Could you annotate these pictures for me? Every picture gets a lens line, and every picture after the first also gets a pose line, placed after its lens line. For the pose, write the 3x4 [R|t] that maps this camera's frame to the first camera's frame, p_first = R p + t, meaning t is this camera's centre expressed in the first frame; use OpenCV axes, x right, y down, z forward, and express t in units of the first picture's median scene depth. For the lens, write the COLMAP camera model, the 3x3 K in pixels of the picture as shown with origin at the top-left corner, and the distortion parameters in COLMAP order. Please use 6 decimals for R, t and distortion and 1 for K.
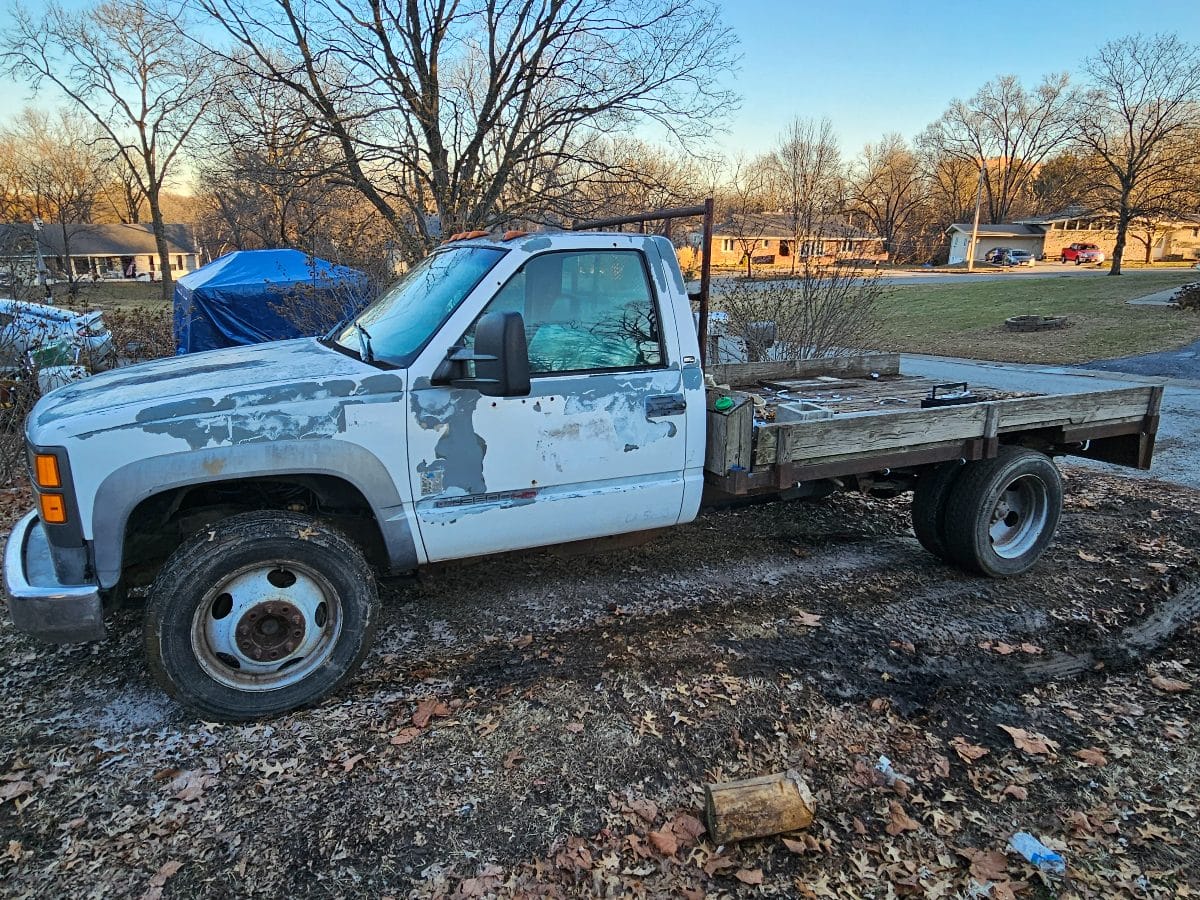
lens RADIAL K [[750.5, 0, 600.0], [0, 750.5, 450.0], [0, 0, 1]] dist [0.002777, -0.003106]
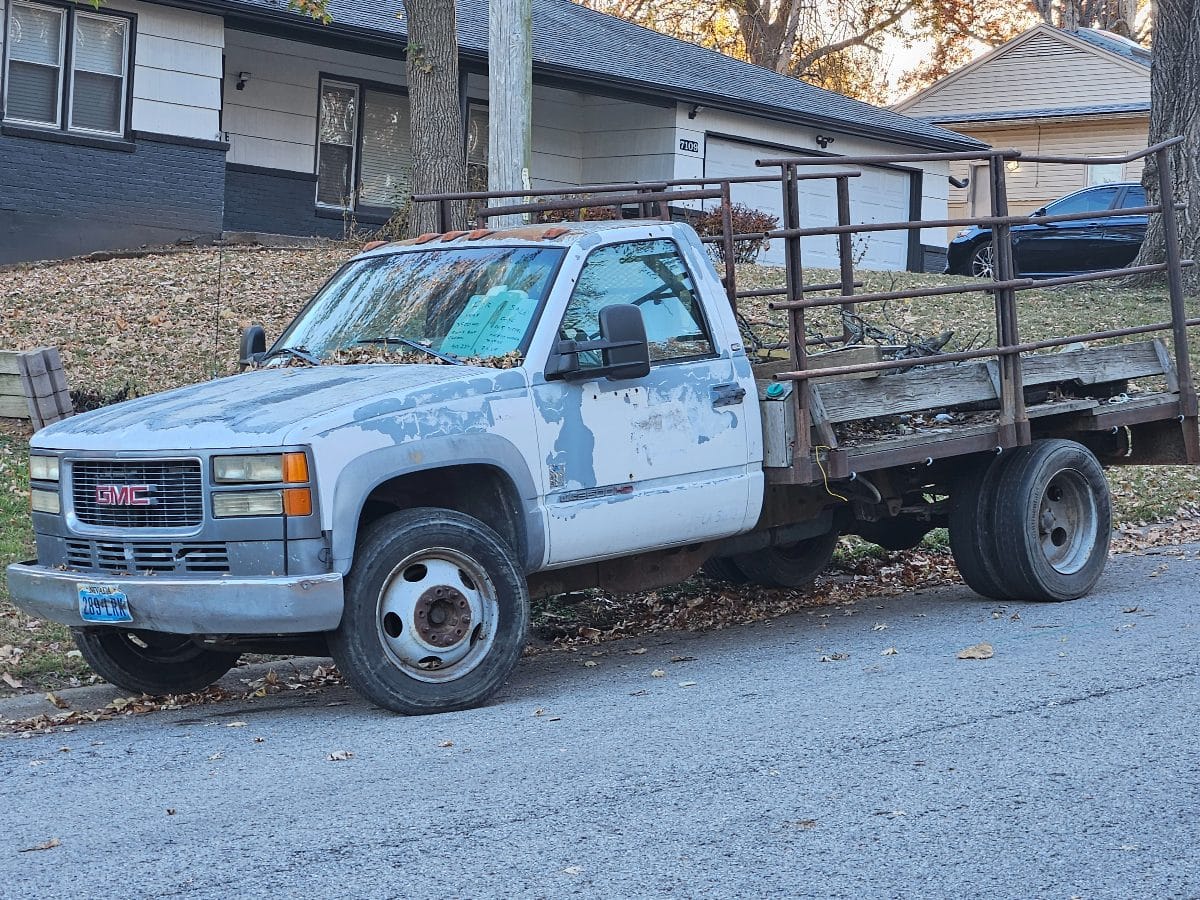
lens RADIAL K [[2784.1, 0, 600.0], [0, 2784.1, 450.0], [0, 0, 1]] dist [-0.076718, -0.164687]
pose [[0.927226, -0.093061, 0.362756, -1.433914], [0.154019, 0.977685, -0.142867, 0.520374], [-0.341365, 0.188341, 0.920868, -2.321789]]
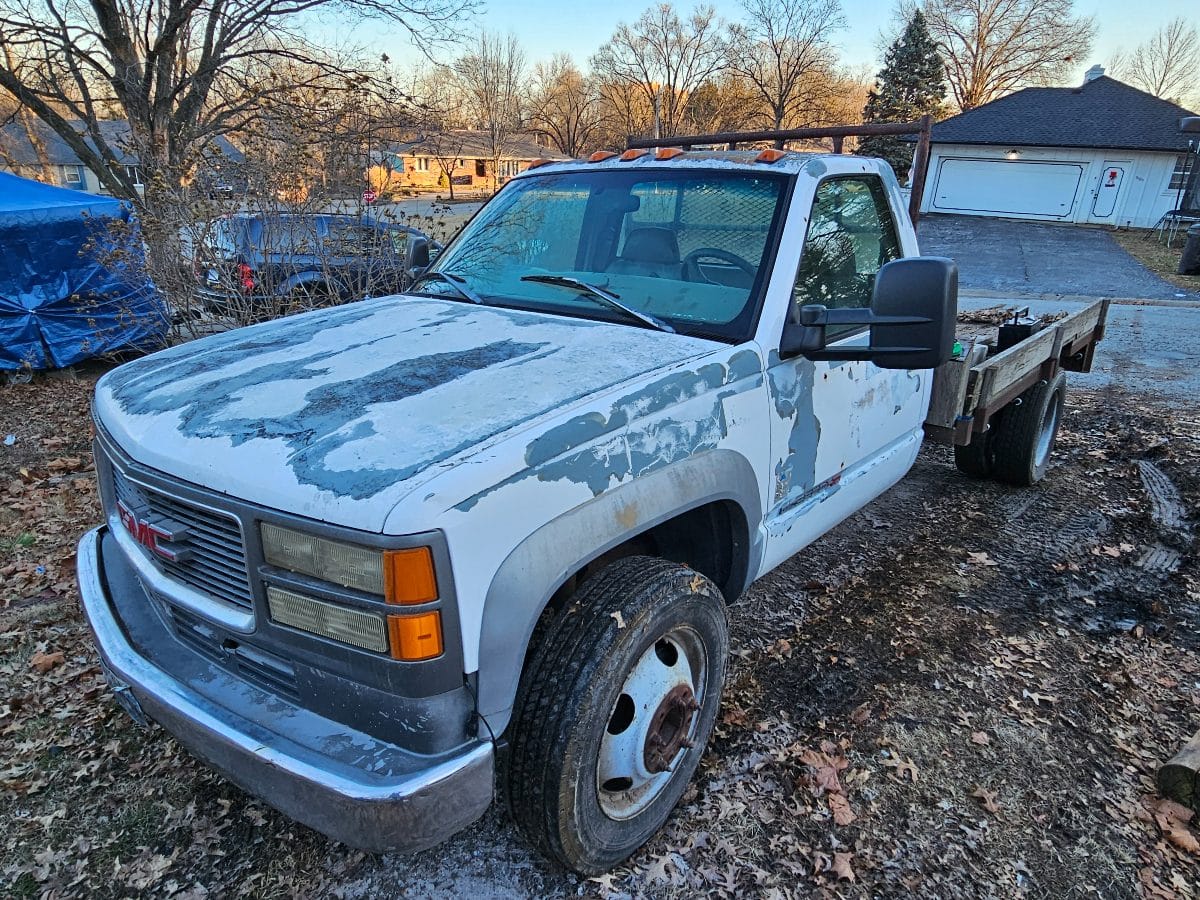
lens RADIAL K [[750.5, 0, 600.0], [0, 750.5, 450.0], [0, 0, 1]] dist [0.002777, -0.003106]
pose [[0.917104, -0.130399, 0.376718, -0.642952], [0.093223, 0.988939, 0.115369, -0.093681], [-0.387595, -0.070687, 0.919116, 0.345163]]
